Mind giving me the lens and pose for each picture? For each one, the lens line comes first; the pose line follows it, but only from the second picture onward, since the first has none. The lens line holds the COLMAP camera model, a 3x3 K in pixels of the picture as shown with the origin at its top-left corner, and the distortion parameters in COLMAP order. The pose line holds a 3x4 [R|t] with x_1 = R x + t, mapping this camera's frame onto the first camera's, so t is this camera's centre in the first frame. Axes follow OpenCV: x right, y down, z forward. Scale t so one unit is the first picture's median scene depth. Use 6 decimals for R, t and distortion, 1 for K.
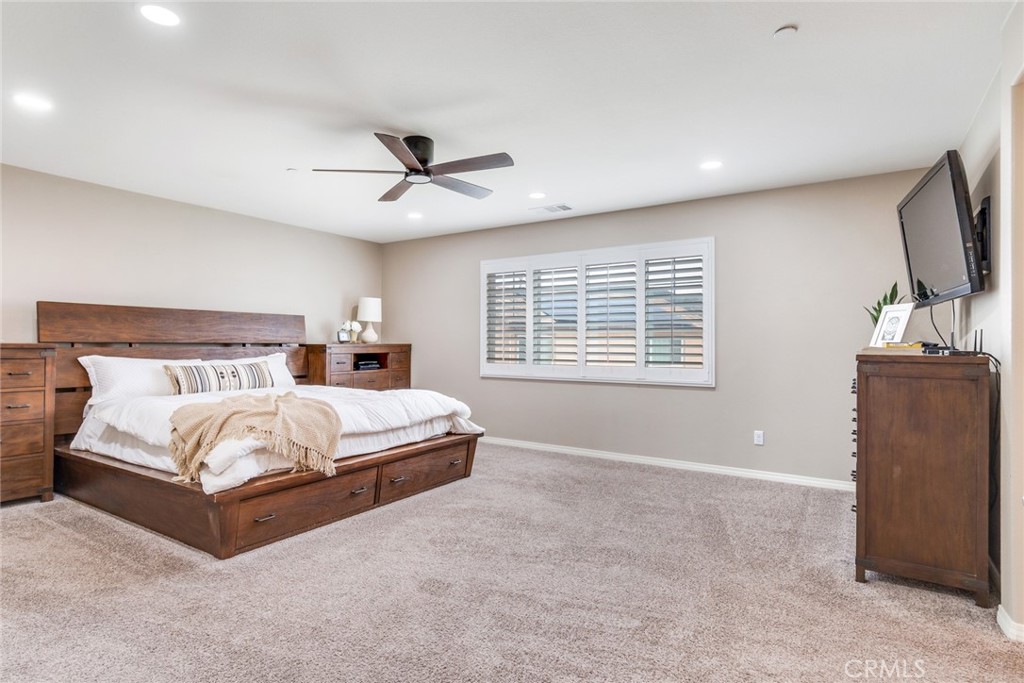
lens RADIAL K [[538.2, 0, 509.9], [0, 538.2, 341.7], [0, 0, 1]] dist [0.012127, -0.009941]
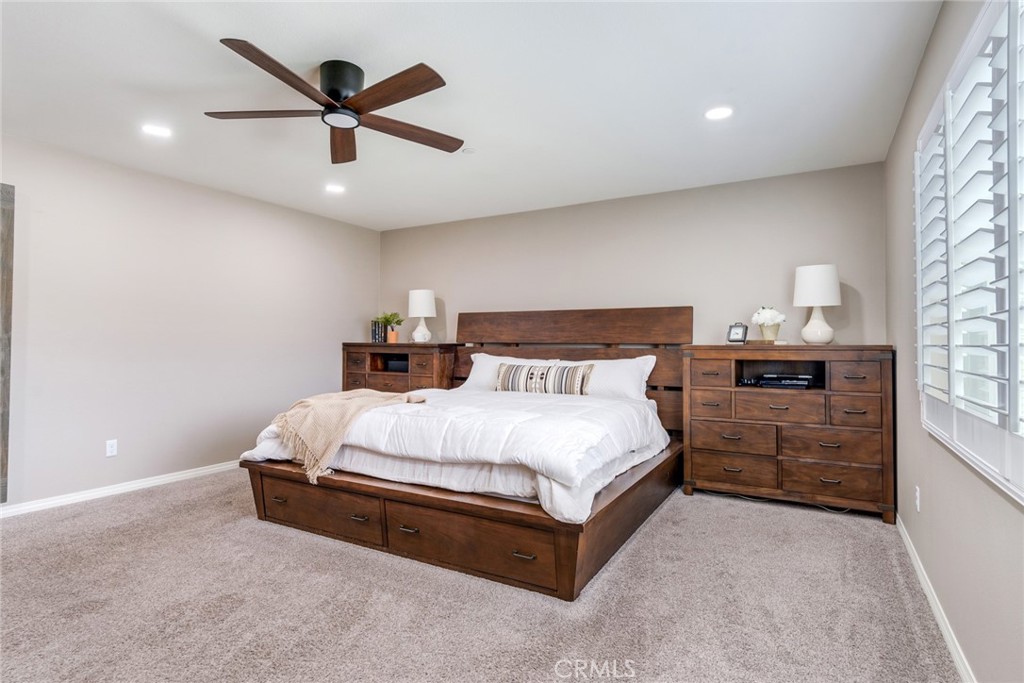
lens RADIAL K [[538.2, 0, 507.4], [0, 538.2, 338.4], [0, 0, 1]] dist [0.012127, -0.009941]
pose [[0.046171, -0.012489, -0.998855, 0.479971], [-0.000490, 0.999921, -0.012525, 0.006980], [0.998933, 0.001068, 0.046161, 1.001080]]
